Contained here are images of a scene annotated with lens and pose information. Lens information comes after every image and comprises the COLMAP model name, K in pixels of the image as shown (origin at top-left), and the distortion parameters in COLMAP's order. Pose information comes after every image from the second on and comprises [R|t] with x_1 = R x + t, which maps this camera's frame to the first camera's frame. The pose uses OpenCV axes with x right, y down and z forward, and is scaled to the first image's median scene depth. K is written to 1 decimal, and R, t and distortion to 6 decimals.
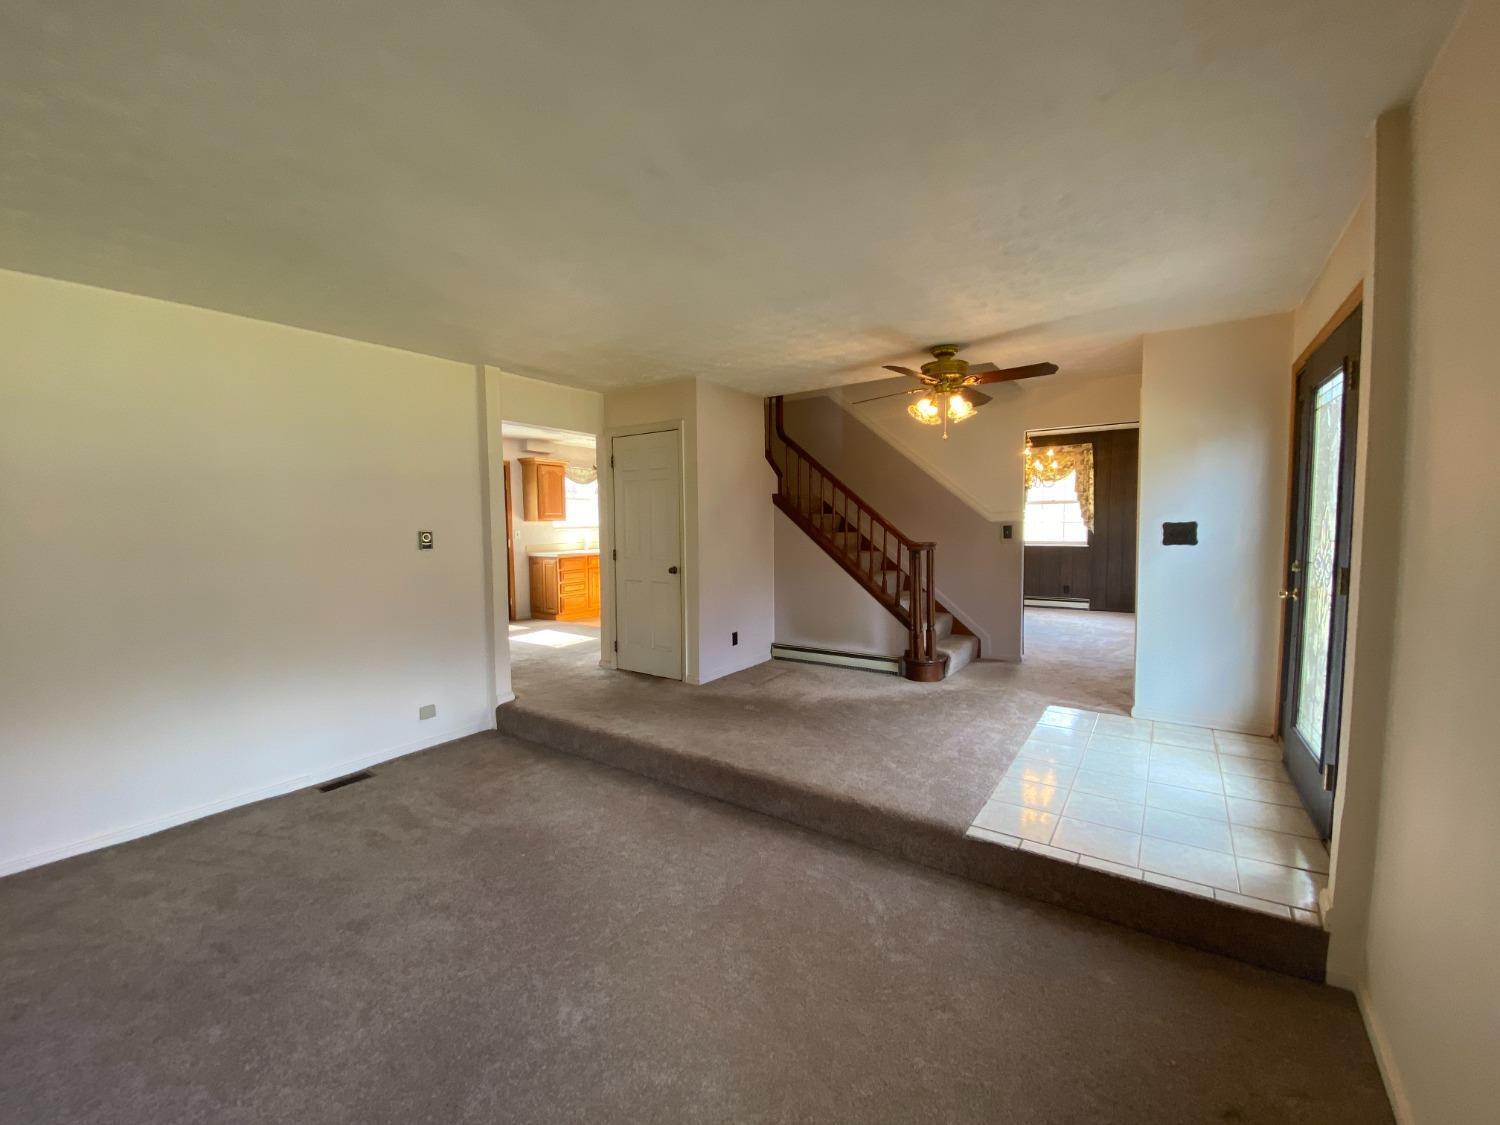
lens RADIAL K [[610.8, 0, 750.0], [0, 610.8, 562.5], [0, 0, 1]] dist [-0.000371, -0.000095]
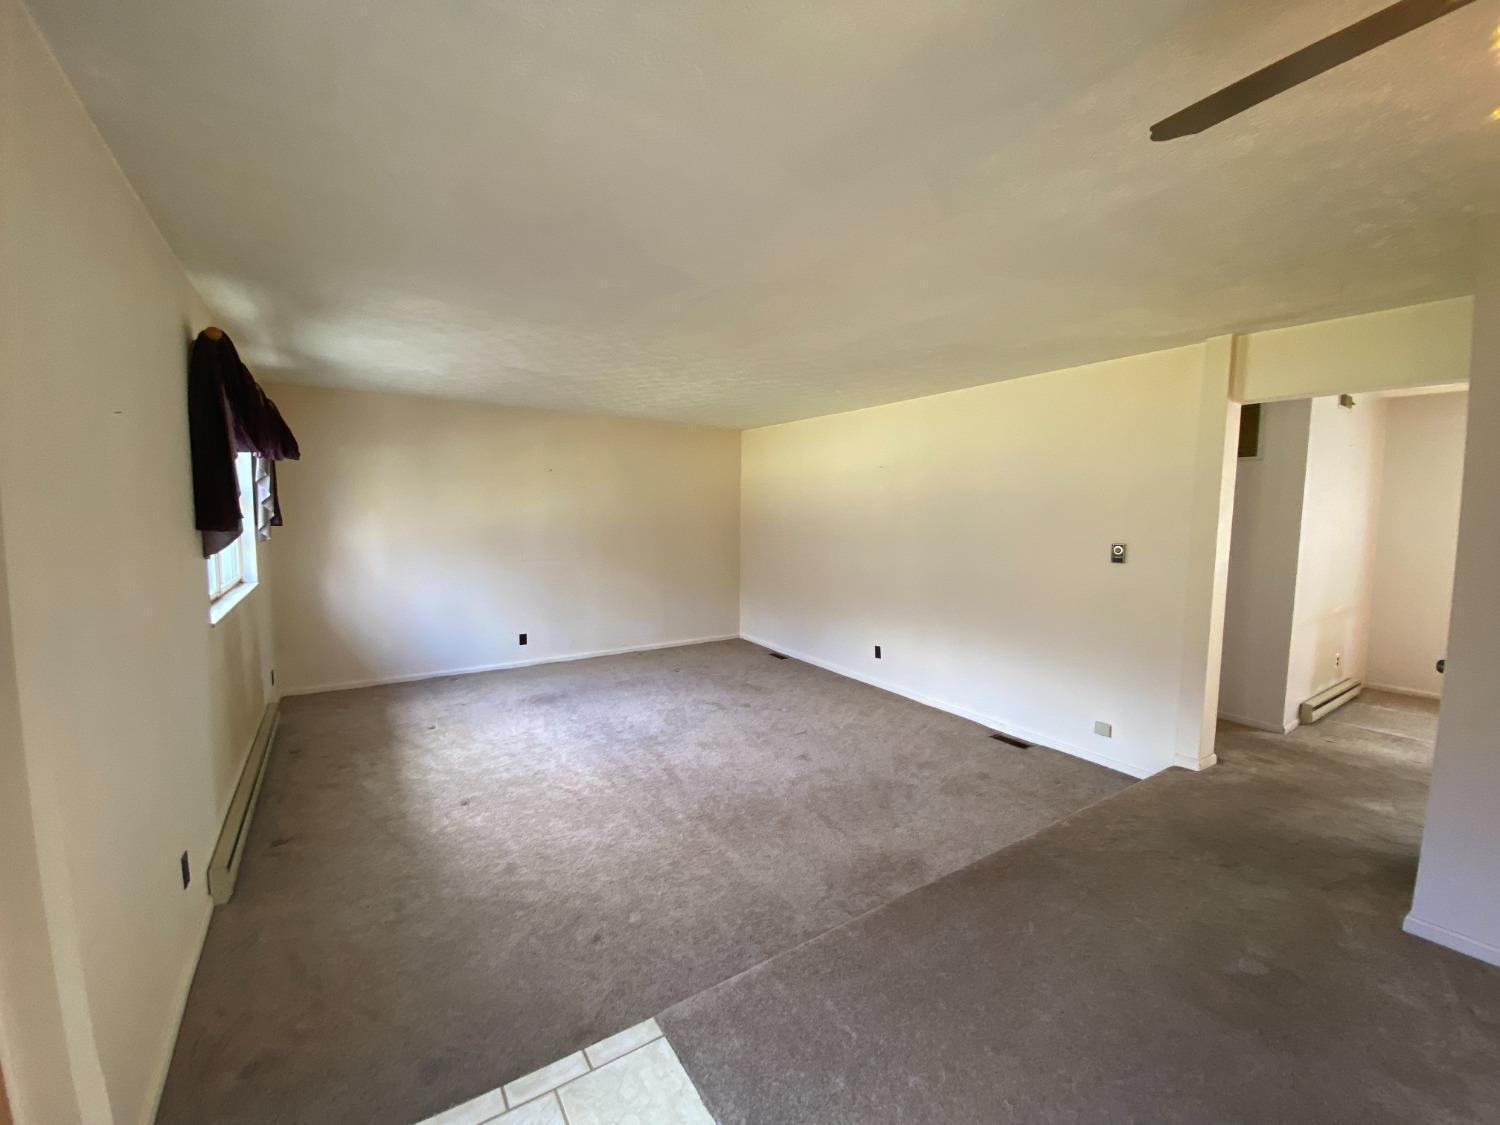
lens RADIAL K [[610.8, 0, 750.0], [0, 610.8, 562.5], [0, 0, 1]] dist [-0.000371, -0.000095]
pose [[-0.373944, 0.088041, -0.923263, 0.630425], [-0.071845, 0.989743, 0.123480, -0.110028], [0.924664, 0.112507, -0.363783, 0.906361]]
